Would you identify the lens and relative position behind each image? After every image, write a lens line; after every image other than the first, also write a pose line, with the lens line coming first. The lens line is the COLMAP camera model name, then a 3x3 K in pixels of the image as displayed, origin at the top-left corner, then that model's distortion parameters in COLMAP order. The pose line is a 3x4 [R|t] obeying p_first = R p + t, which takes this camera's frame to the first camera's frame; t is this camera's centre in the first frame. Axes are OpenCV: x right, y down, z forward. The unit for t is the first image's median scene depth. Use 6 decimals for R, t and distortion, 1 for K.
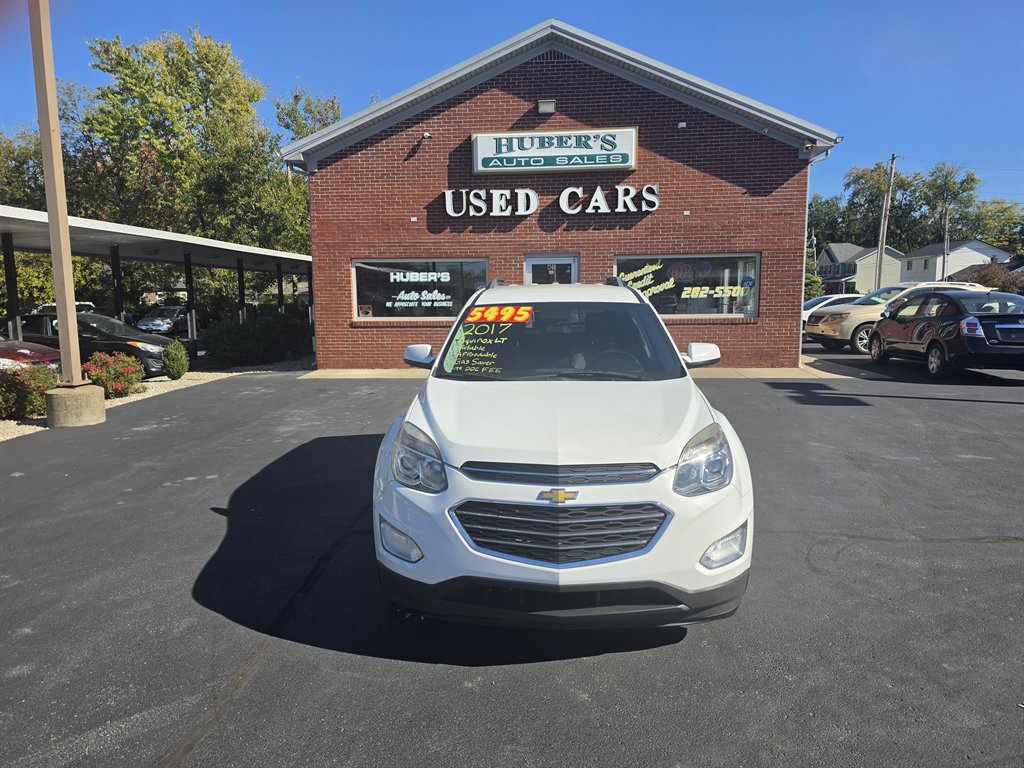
lens RADIAL K [[724.7, 0, 511.3], [0, 724.7, 378.1], [0, 0, 1]] dist [0.115576, -0.146594]
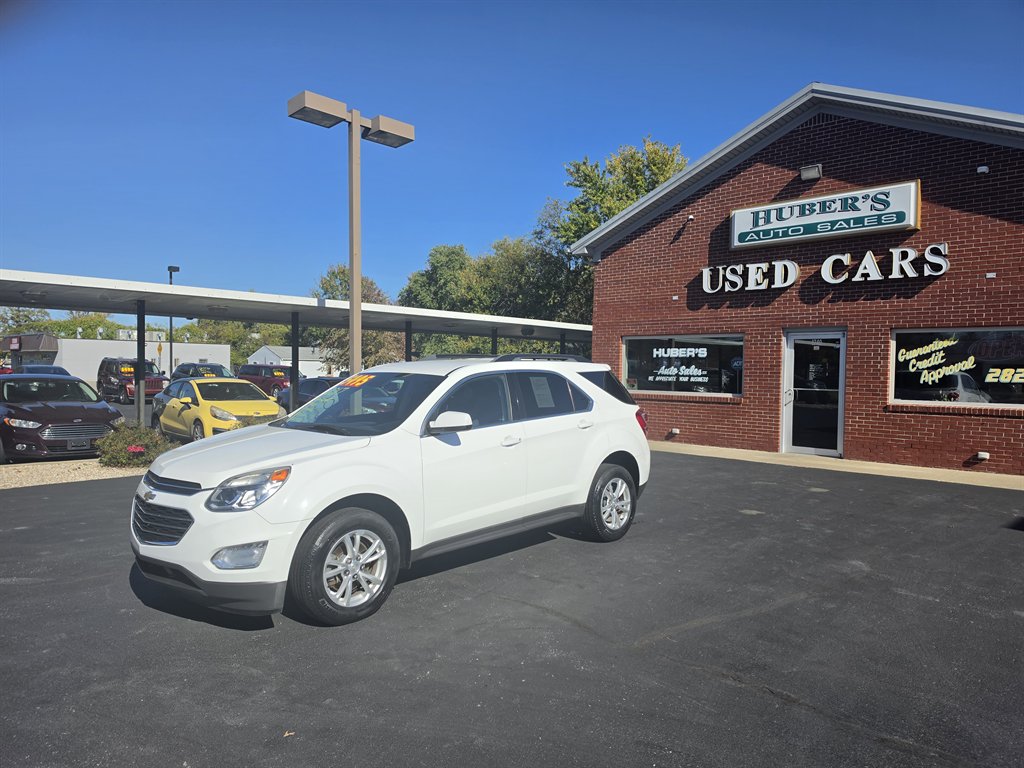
lens RADIAL K [[736.7, 0, 506.8], [0, 736.7, 383.9], [0, 0, 1]] dist [0.065709, -0.077348]
pose [[0.752413, 0.035543, -0.657732, 0.384717], [-0.097376, 0.993574, -0.057702, -0.012214], [0.651455, 0.107463, 0.751038, 0.070021]]
